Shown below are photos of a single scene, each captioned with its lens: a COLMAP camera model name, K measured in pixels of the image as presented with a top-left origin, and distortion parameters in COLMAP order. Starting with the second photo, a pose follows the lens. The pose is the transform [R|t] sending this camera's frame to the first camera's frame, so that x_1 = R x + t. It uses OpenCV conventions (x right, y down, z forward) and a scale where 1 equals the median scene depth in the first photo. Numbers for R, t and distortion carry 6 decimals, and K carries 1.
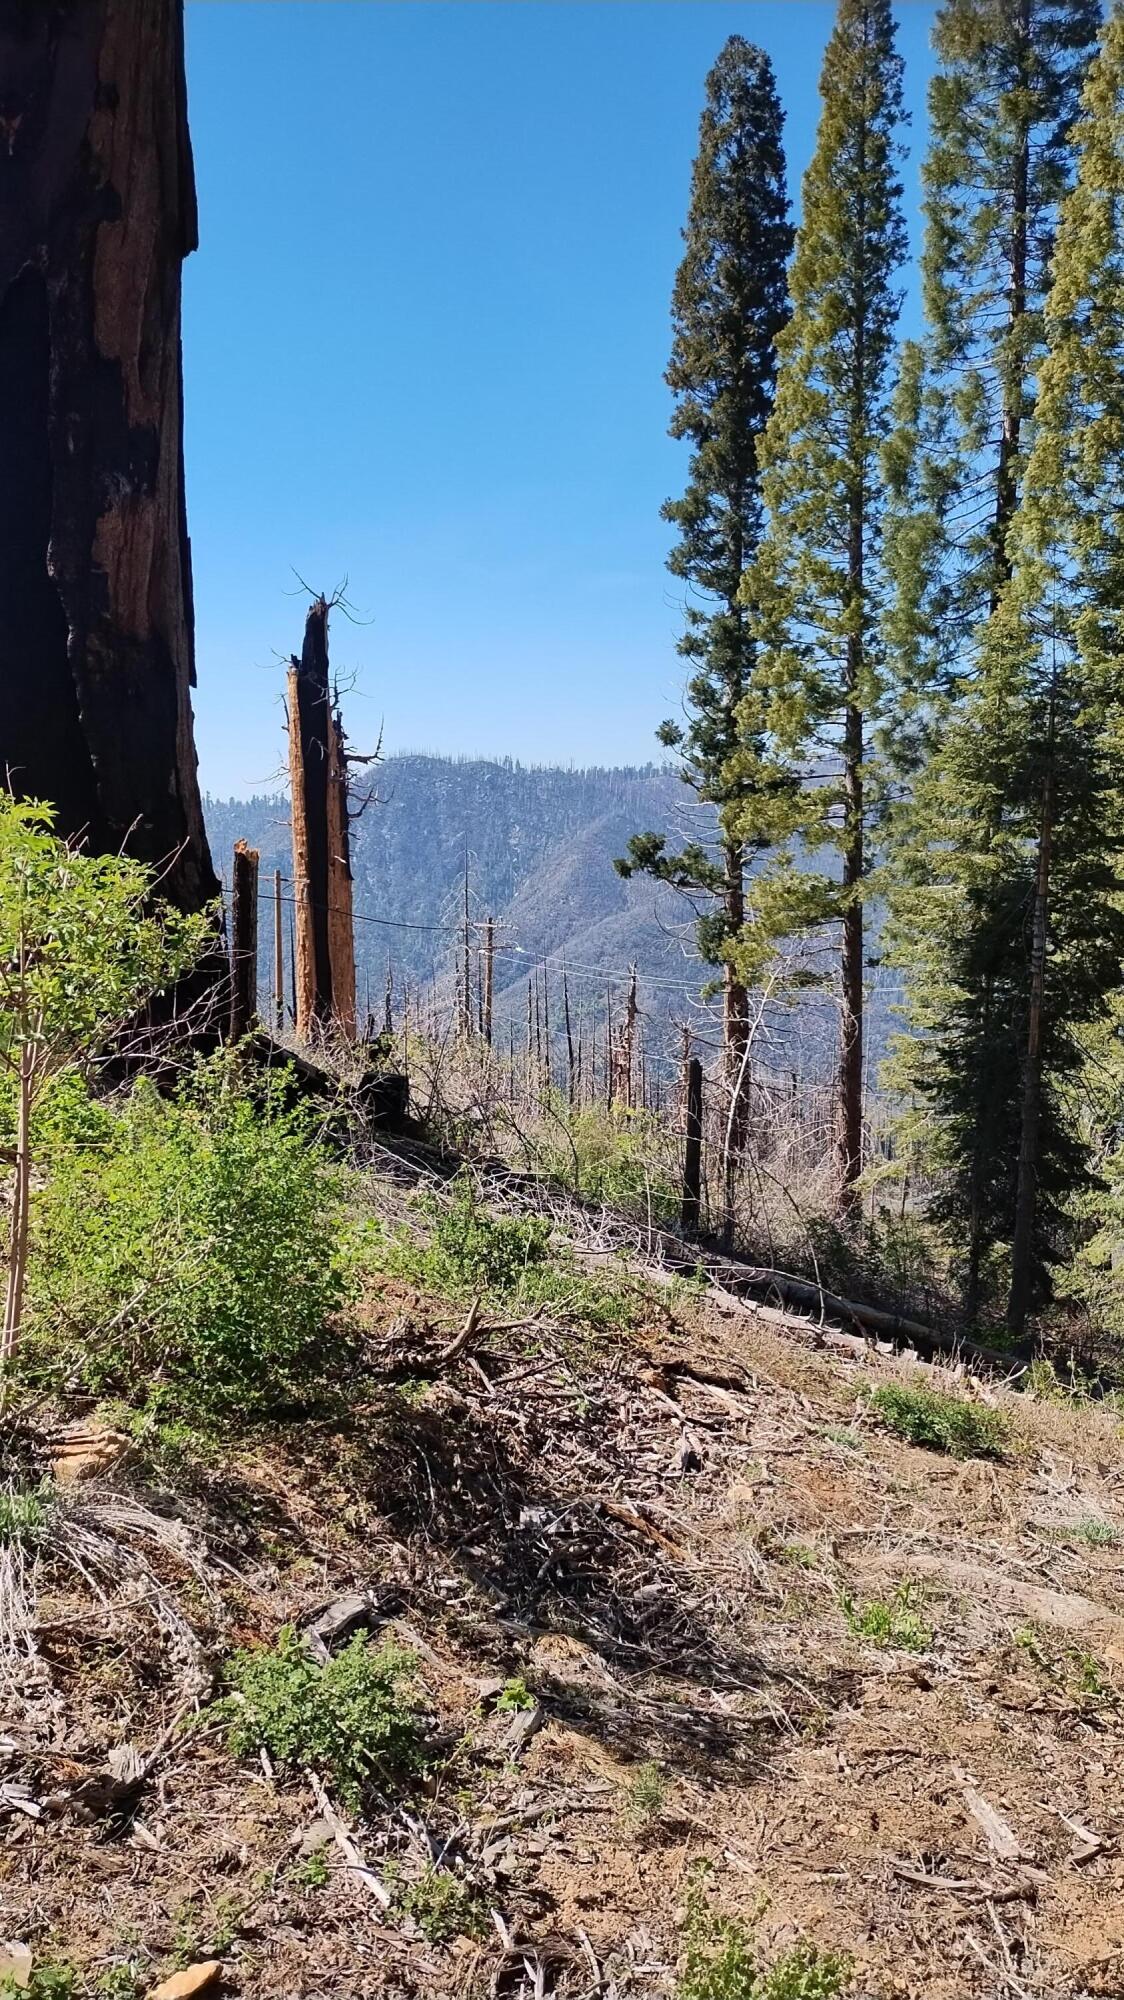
lens RADIAL K [[1479.4, 0, 568.1], [0, 1479.4, 1000.8], [0, 0, 1]] dist [0.087349, -0.120003]
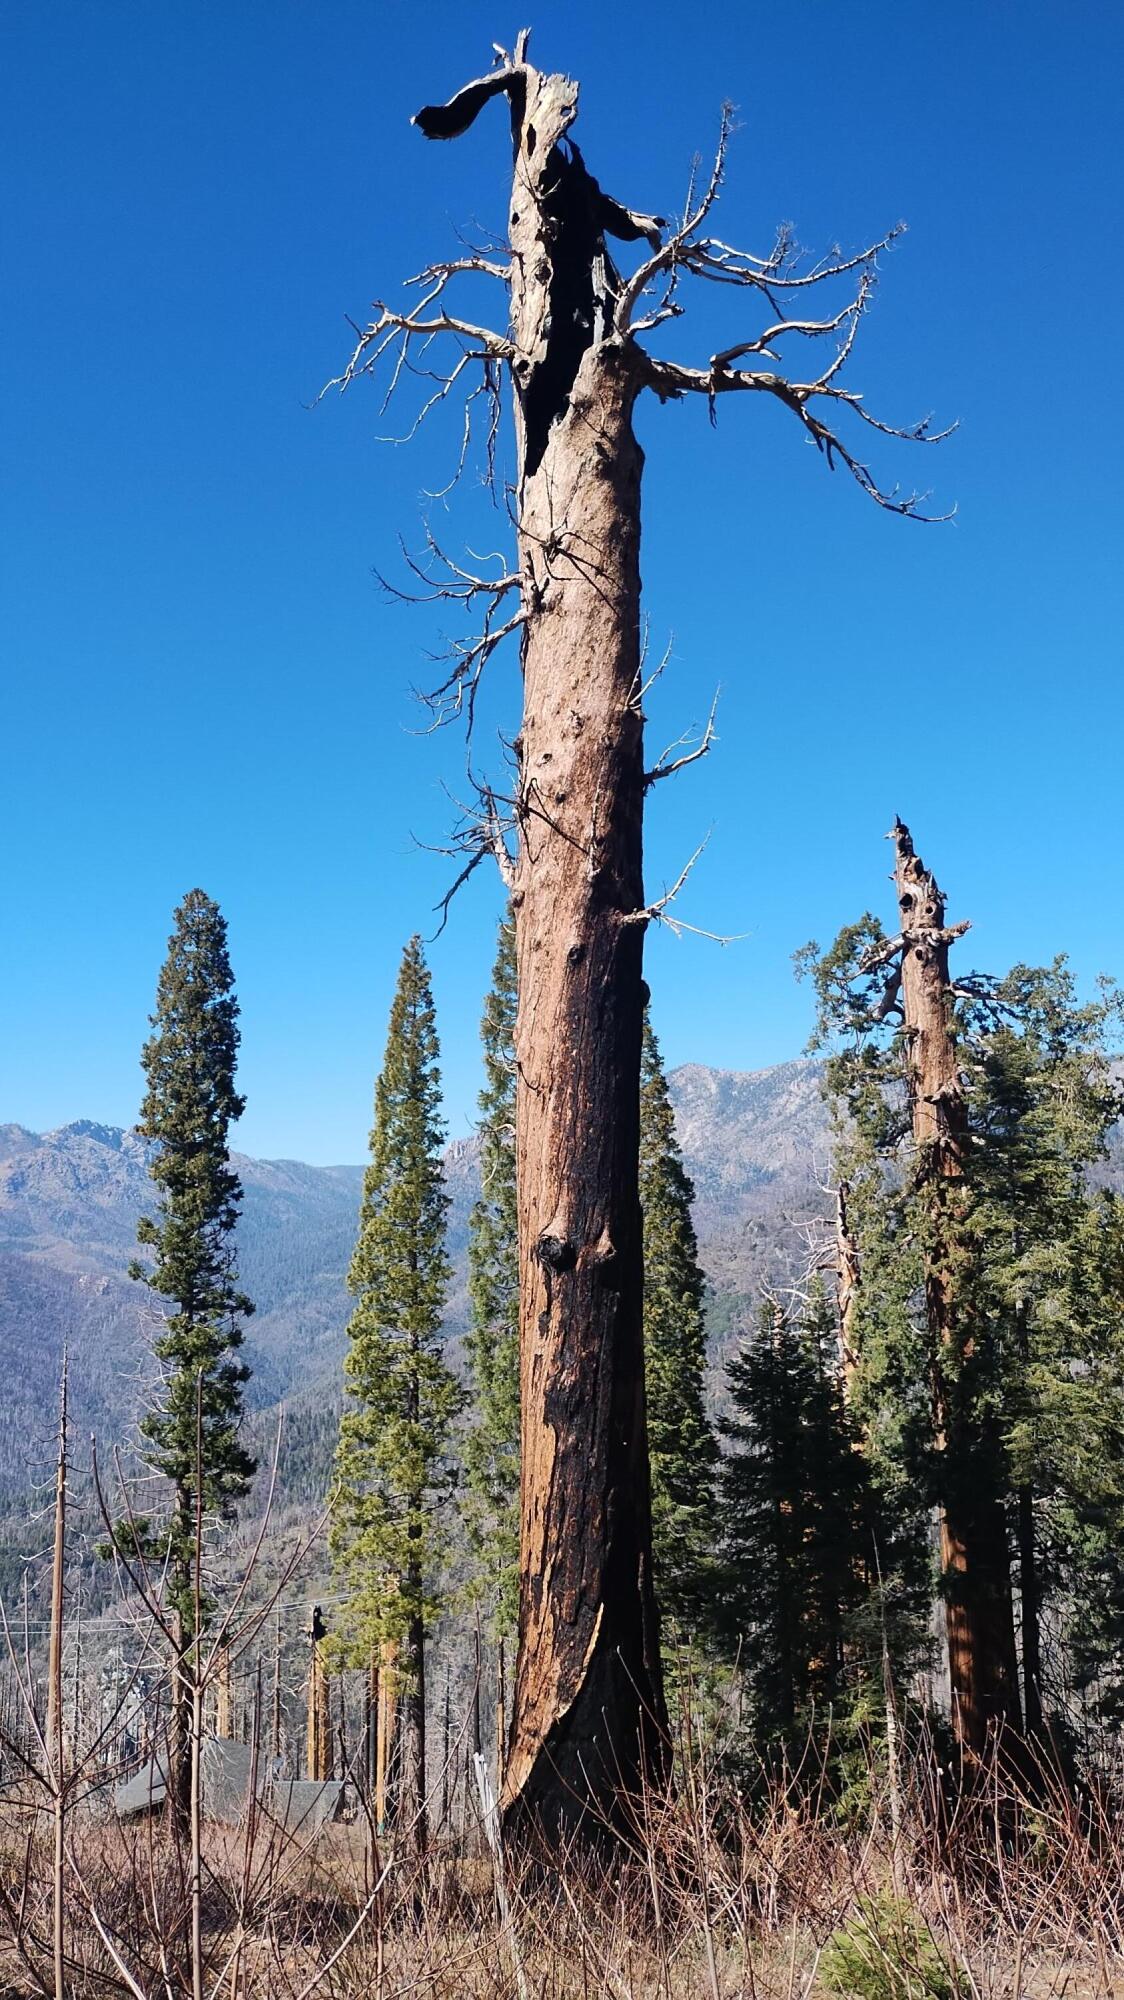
lens RADIAL K [[1483.6, 0, 563.5], [0, 1483.6, 987.5], [0, 0, 1]] dist [0.103688, -0.225996]
pose [[0.756048, 0.093006, 0.647875, -0.489261], [0.101901, 0.961056, -0.256880, -0.179443], [-0.646535, 0.260233, 0.717127, -0.140618]]
